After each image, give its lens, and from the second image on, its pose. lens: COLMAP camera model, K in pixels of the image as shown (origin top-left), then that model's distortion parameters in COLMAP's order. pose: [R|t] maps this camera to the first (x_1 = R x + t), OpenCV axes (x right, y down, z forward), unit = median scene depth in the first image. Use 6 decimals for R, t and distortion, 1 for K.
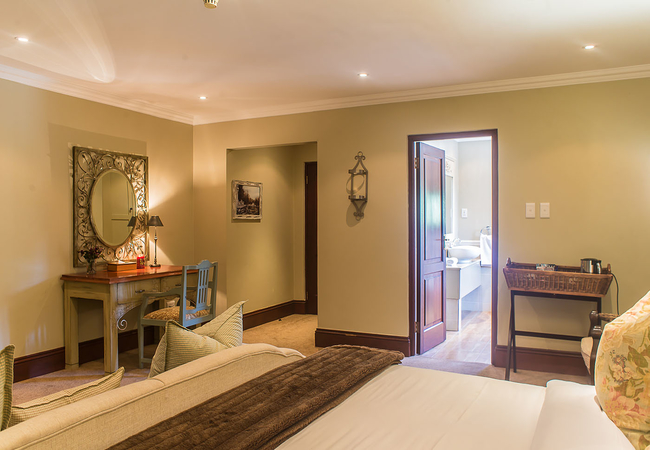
lens RADIAL K [[520.5, 0, 325.0], [0, 520.5, 225.0], [0, 0, 1]] dist [-0.089219, 0.075497]
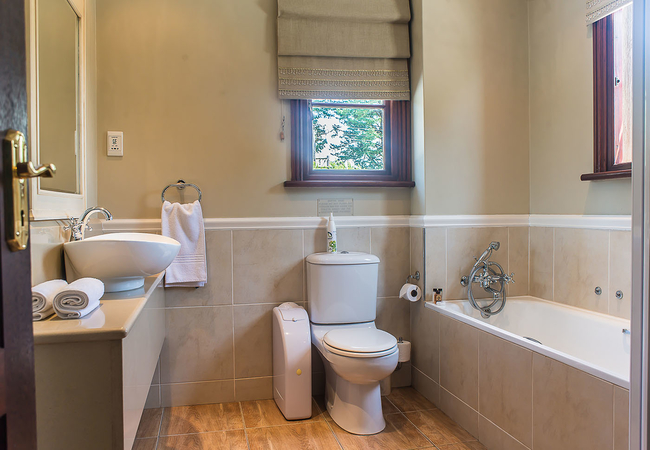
lens RADIAL K [[520.5, 0, 325.0], [0, 520.5, 225.0], [0, 0, 1]] dist [-0.089219, 0.075497]
pose [[0.772946, -0.016195, 0.634265, 0.158667], [0.006965, 0.999831, 0.017042, 0.029418], [-0.634434, -0.008755, 0.772928, 0.646224]]
